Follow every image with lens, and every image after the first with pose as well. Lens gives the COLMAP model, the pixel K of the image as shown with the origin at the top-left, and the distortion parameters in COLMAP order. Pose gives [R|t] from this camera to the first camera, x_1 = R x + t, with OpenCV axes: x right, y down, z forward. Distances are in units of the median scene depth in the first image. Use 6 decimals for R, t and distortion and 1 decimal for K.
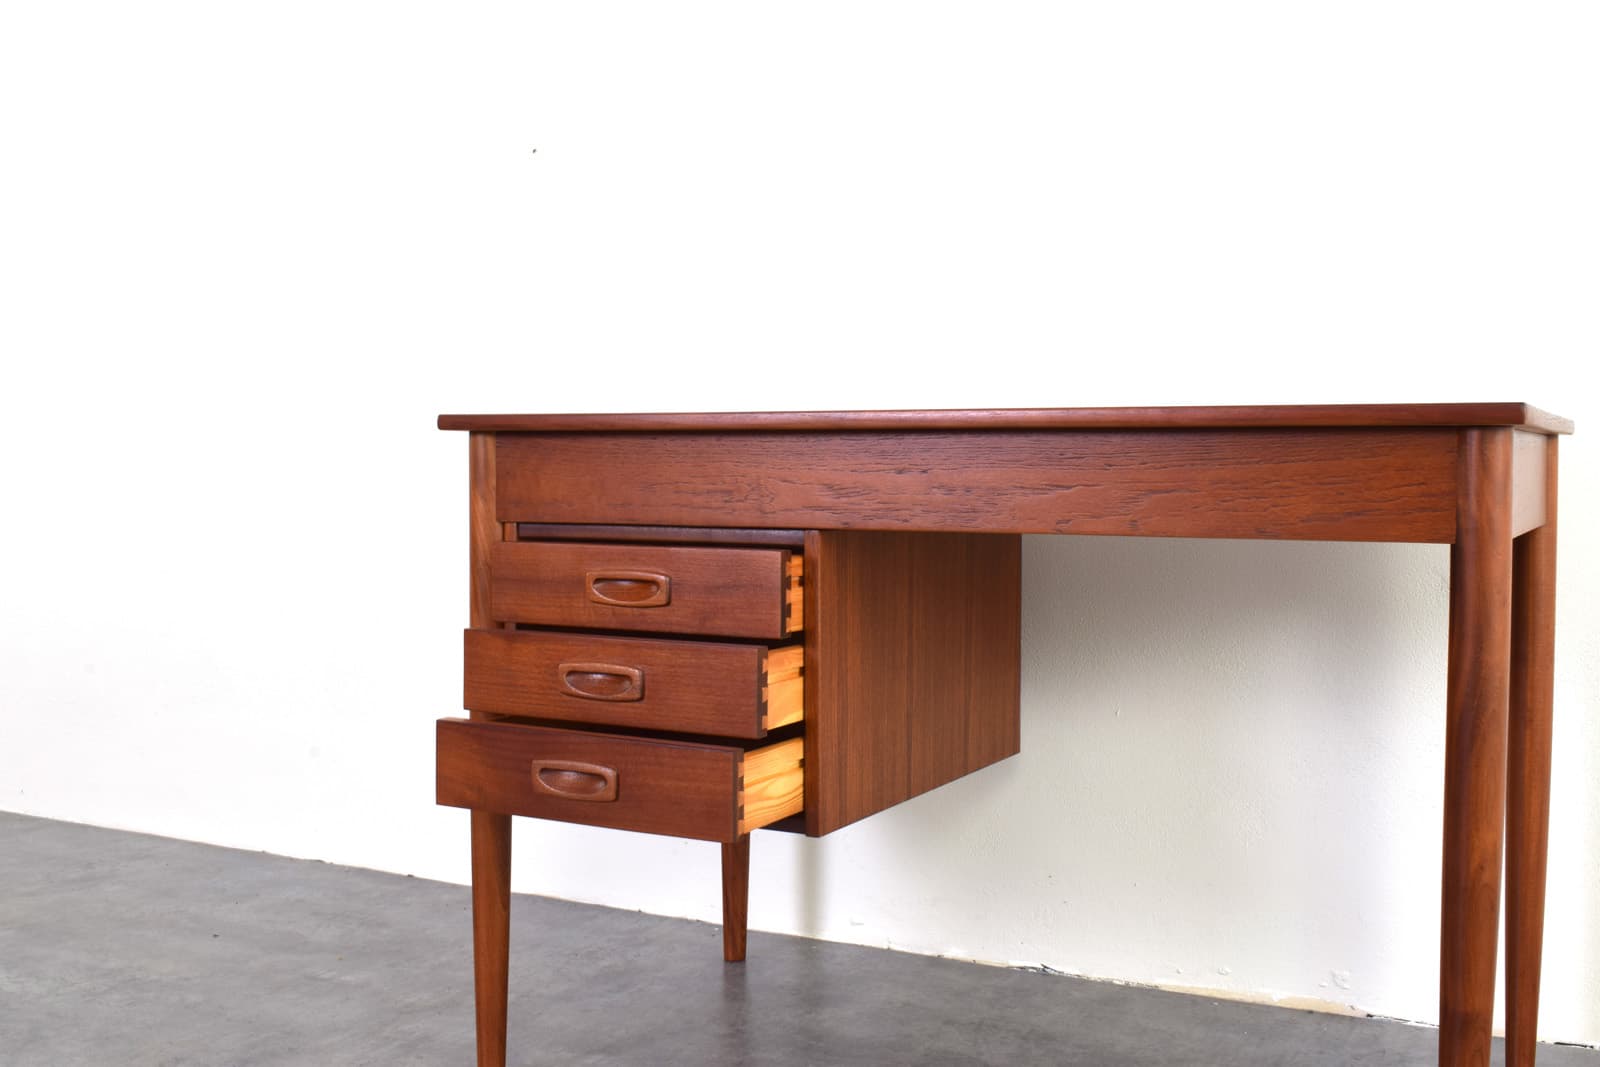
lens RADIAL K [[1719.9, 0, 800.0], [0, 1719.9, 533.5], [0, 0, 1]] dist [-0.071807, 0.005194]
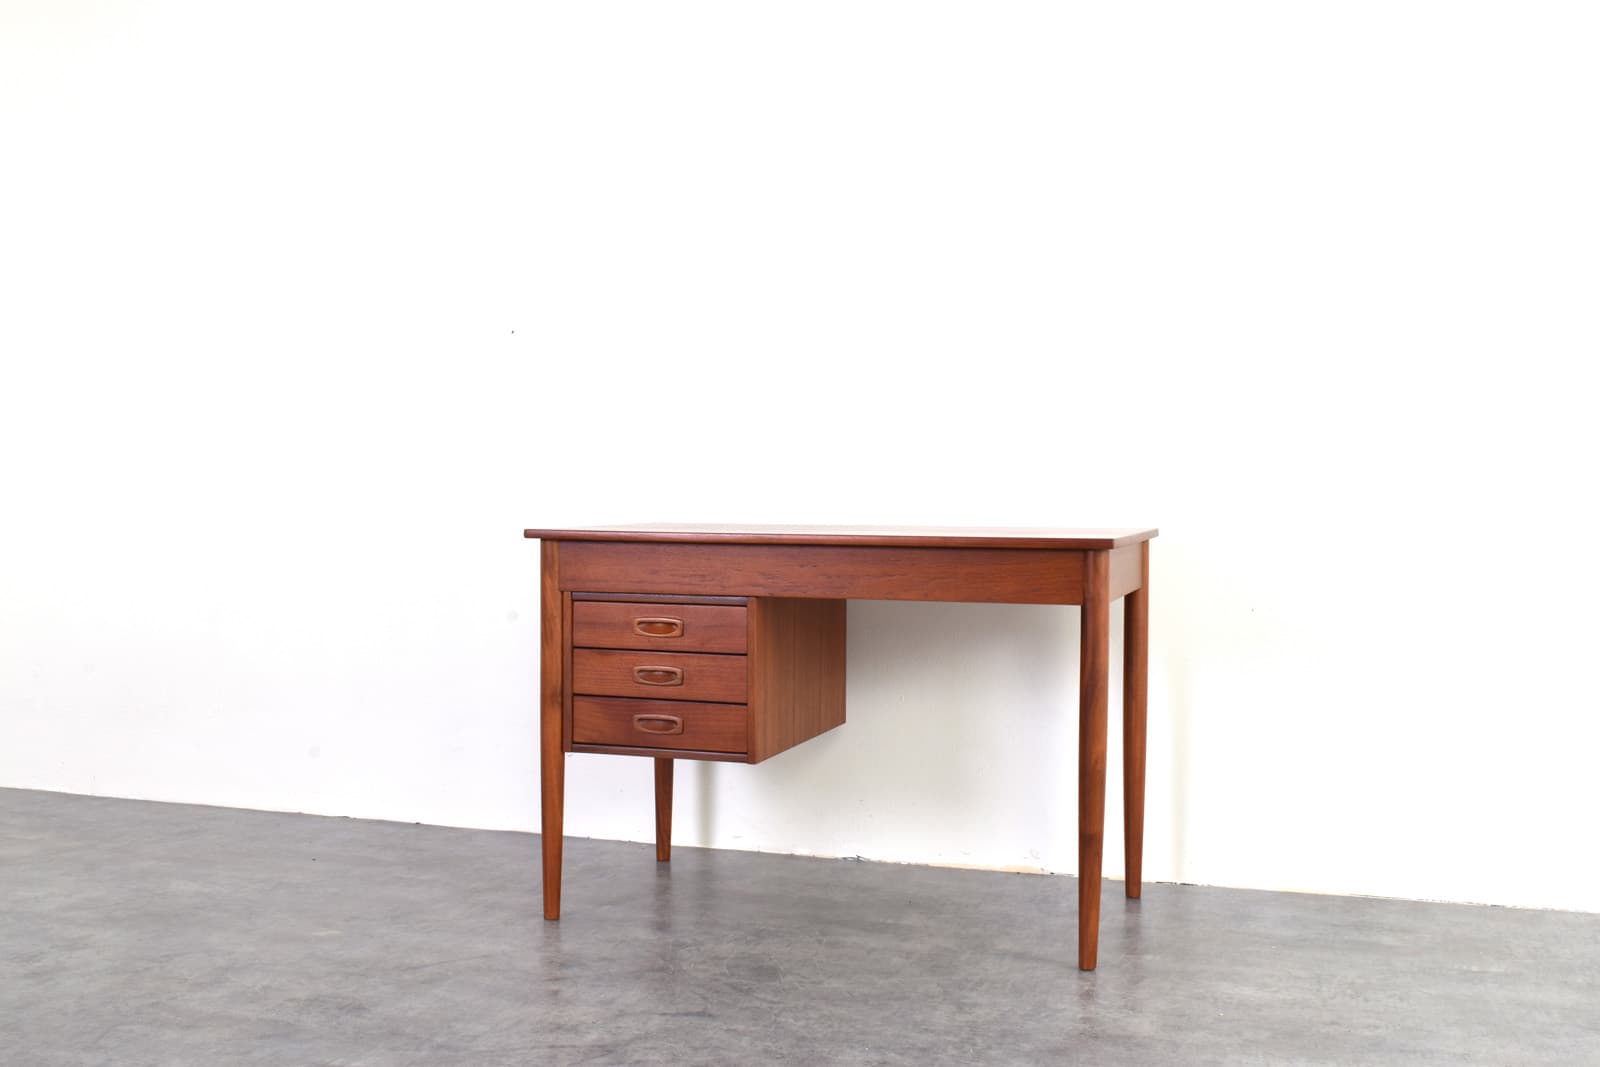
lens RADIAL K [[1719.9, 0, 800.0], [0, 1719.9, 533.5], [0, 0, 1]] dist [-0.071807, 0.005194]
pose [[0.986748, -0.003626, 0.162220, -0.217121], [0.004990, 0.999956, -0.008001, -0.049662], [-0.162184, 0.008704, 0.986722, -0.745632]]
